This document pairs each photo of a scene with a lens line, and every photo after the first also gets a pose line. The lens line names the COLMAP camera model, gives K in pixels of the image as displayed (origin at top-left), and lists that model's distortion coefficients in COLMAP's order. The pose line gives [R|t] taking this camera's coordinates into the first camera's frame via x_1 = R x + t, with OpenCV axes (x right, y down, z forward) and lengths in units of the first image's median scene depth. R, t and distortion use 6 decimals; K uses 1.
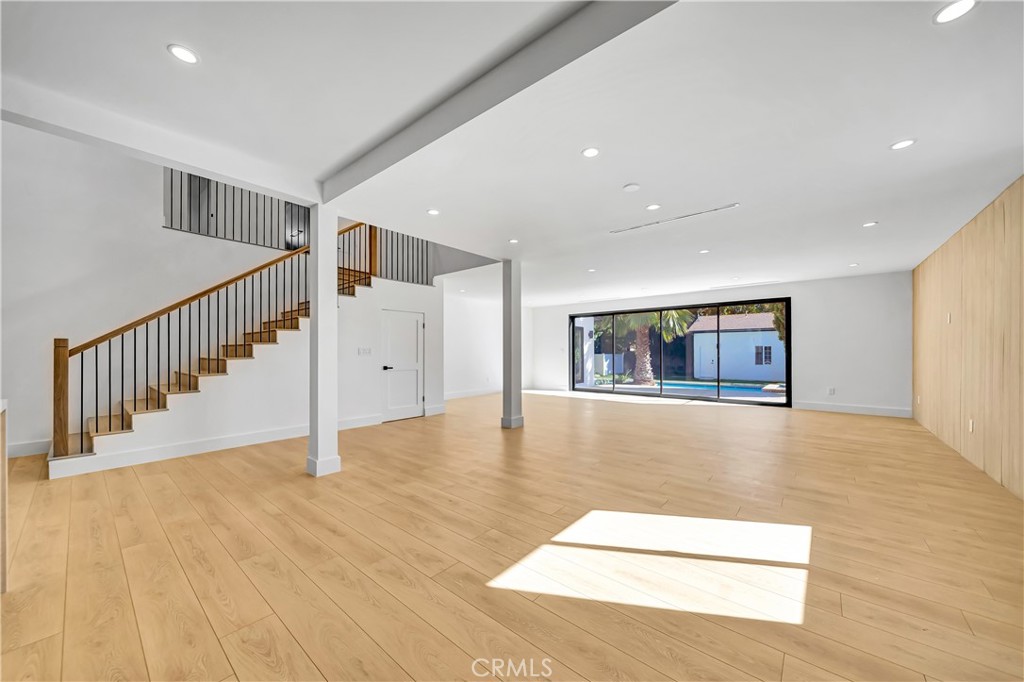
lens RADIAL K [[367.8, 0, 514.7], [0, 367.8, 349.6], [0, 0, 1]] dist [-0.001353, -0.000032]
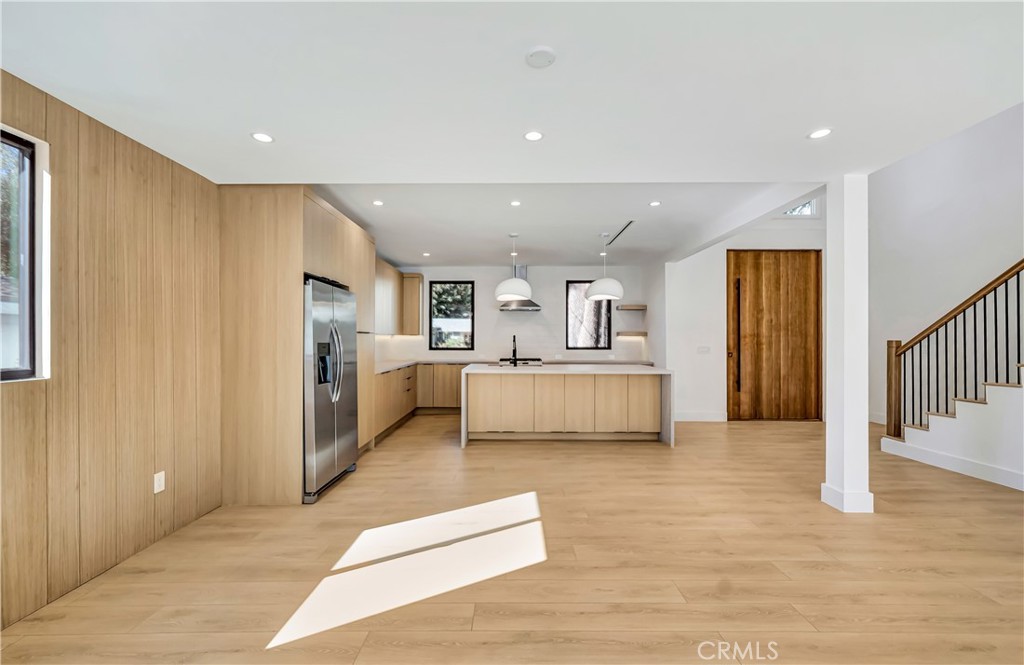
lens RADIAL K [[408.1, 0, 511.9], [0, 408.1, 335.5], [0, 0, 1]] dist [-0.002714, -0.000262]
pose [[-0.770135, -0.007342, -0.637838, 0.642771], [0.005677, 0.999815, -0.018364, -0.033143], [0.637855, -0.017763, -0.769951, 1.271782]]
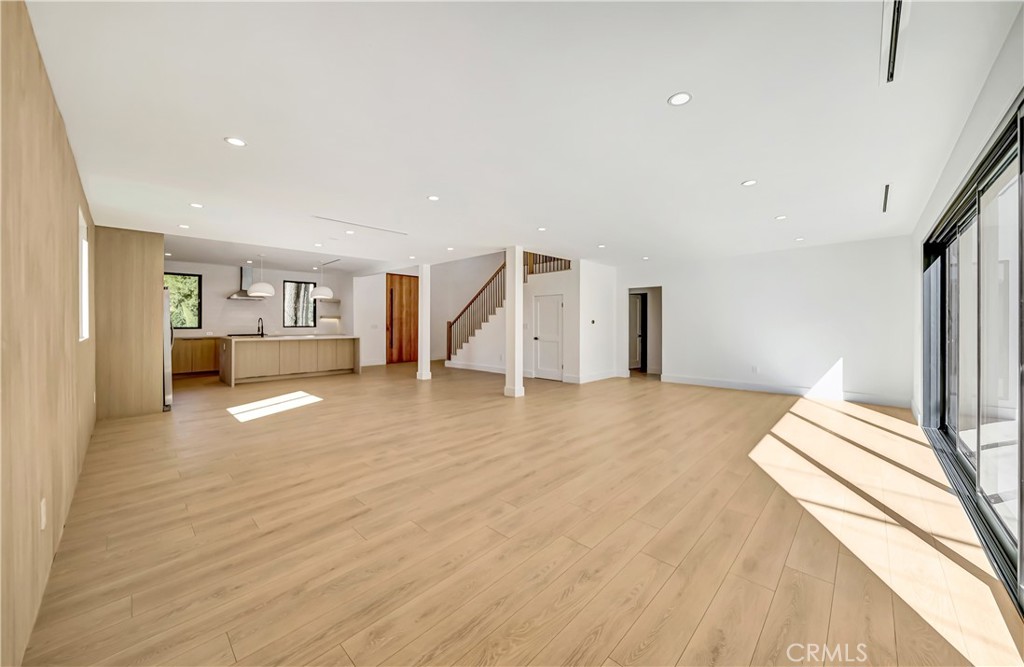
lens RADIAL K [[369.1, 0, 513.7], [0, 369.1, 323.7], [0, 0, 1]] dist [-0.000301, -0.000034]
pose [[-0.064858, 0.004598, -0.997884, 1.847477], [0.008822, 0.999953, 0.004034, -0.021269], [0.997856, -0.008541, -0.064895, 1.787848]]
